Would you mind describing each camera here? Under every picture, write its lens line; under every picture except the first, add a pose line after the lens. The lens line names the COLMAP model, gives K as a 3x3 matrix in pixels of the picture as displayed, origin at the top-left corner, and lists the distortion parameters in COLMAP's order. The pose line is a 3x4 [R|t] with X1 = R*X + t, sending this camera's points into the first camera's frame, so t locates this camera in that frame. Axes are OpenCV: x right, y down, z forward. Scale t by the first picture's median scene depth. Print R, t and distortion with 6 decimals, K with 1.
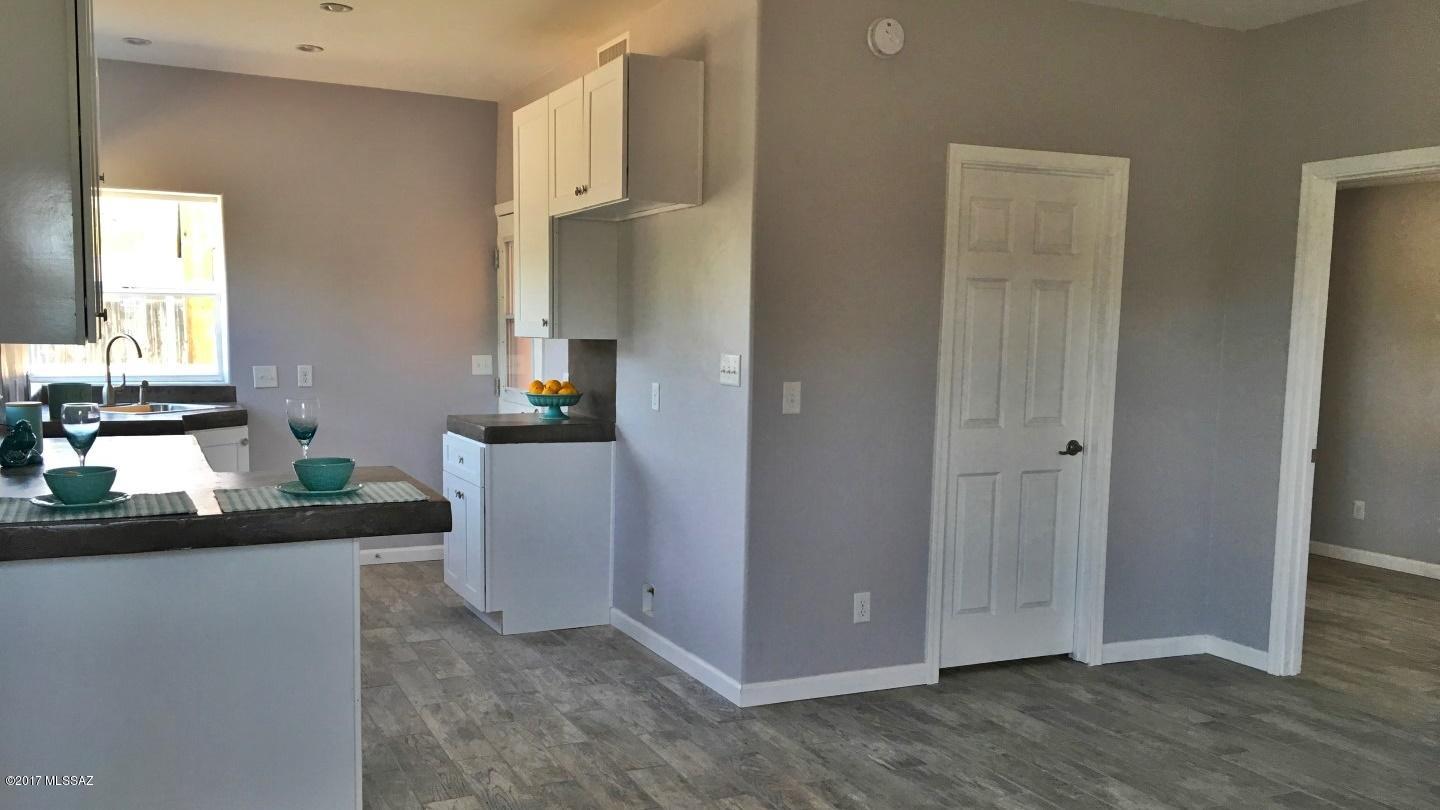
lens RADIAL K [[1291.5, 0, 720.0], [0, 1291.5, 405.0], [0, 0, 1]] dist [0.140036, 0.002852]
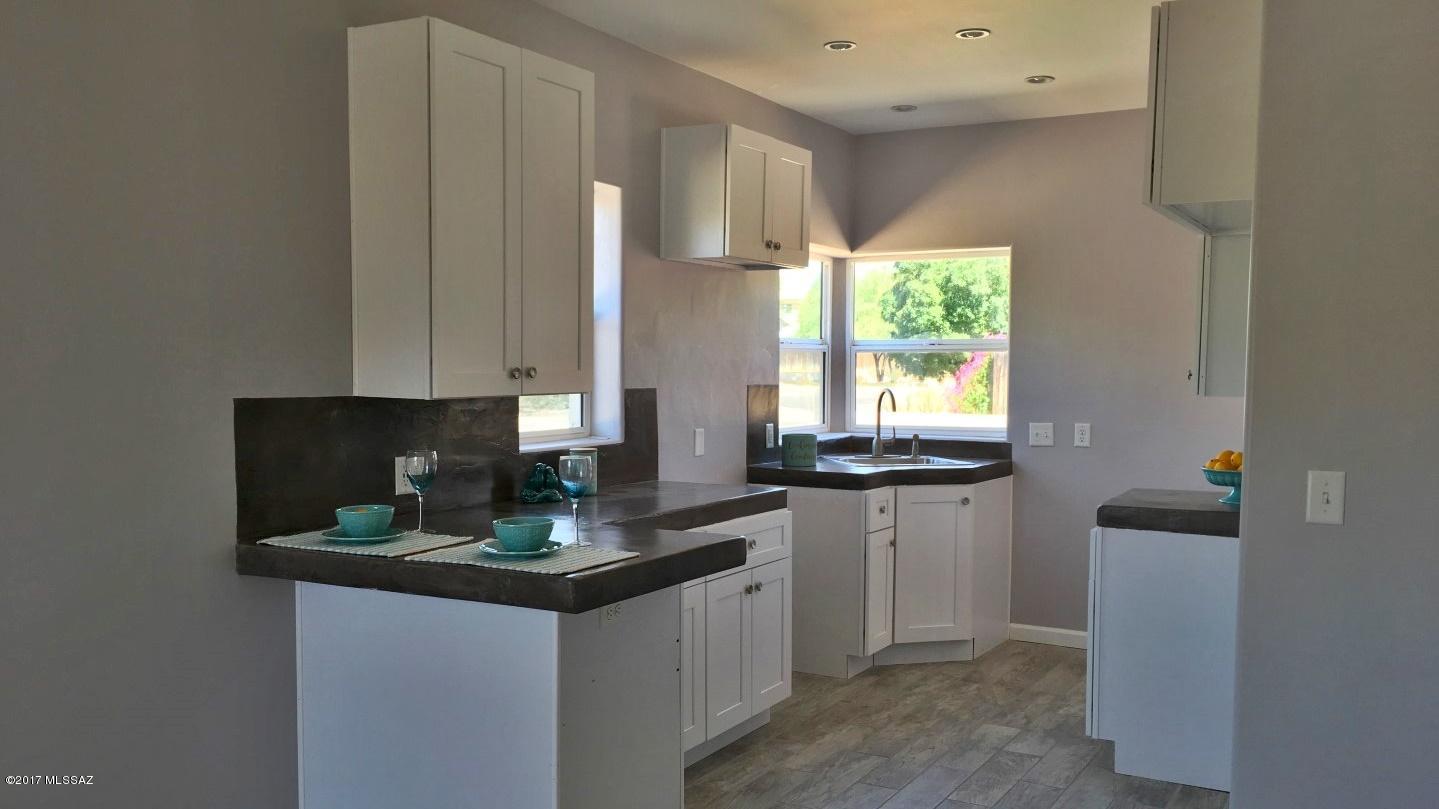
lens RADIAL K [[1290.6, 0, 719.5], [0, 1290.6, 404.5], [0, 0, 1]] dist [0.140036, 0.002852]
pose [[0.609210, 0.018646, -0.792789, 0.277054], [-0.051009, 0.998575, -0.015712, -0.017979], [0.791366, 0.050012, 0.609293, 0.274153]]
